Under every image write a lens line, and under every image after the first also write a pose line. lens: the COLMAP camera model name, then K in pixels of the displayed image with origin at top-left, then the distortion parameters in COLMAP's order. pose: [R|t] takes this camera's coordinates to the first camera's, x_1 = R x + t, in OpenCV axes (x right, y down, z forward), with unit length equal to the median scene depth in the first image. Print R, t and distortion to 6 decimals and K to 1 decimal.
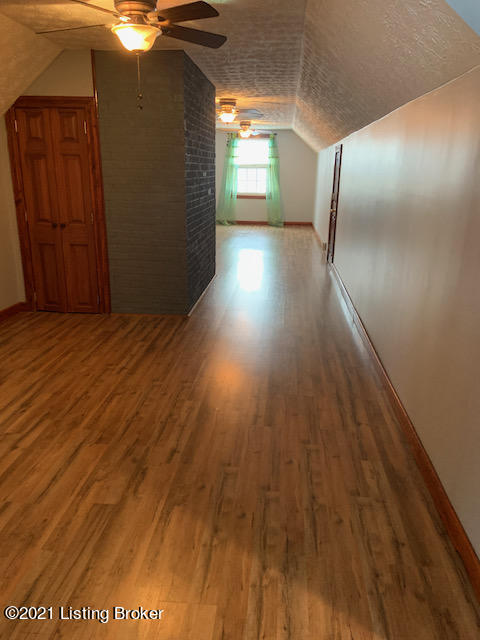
lens RADIAL K [[486.3, 0, 240.0], [0, 486.3, 320.0], [0, 0, 1]] dist [0.055049, -0.001836]
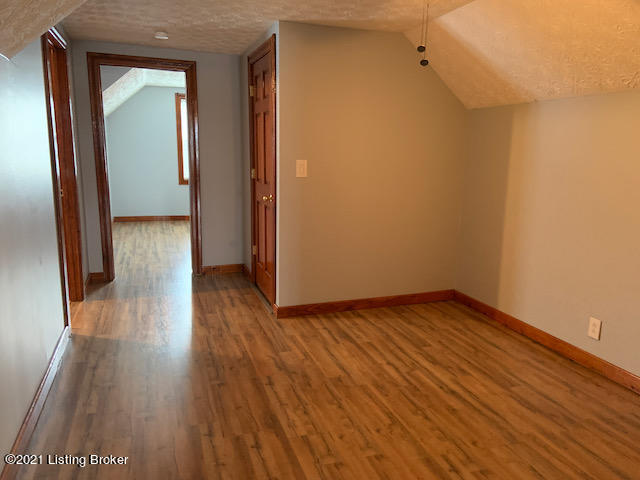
lens RADIAL K [[486.3, 0, 320.0], [0, 486.3, 240.0], [0, 0, 1]] dist [0.055049, -0.001836]
pose [[-0.911727, 0.039045, -0.408936, 0.302484], [-0.156690, 0.887159, 0.434048, -0.764755], [0.379739, 0.459810, -0.802729, 2.482709]]
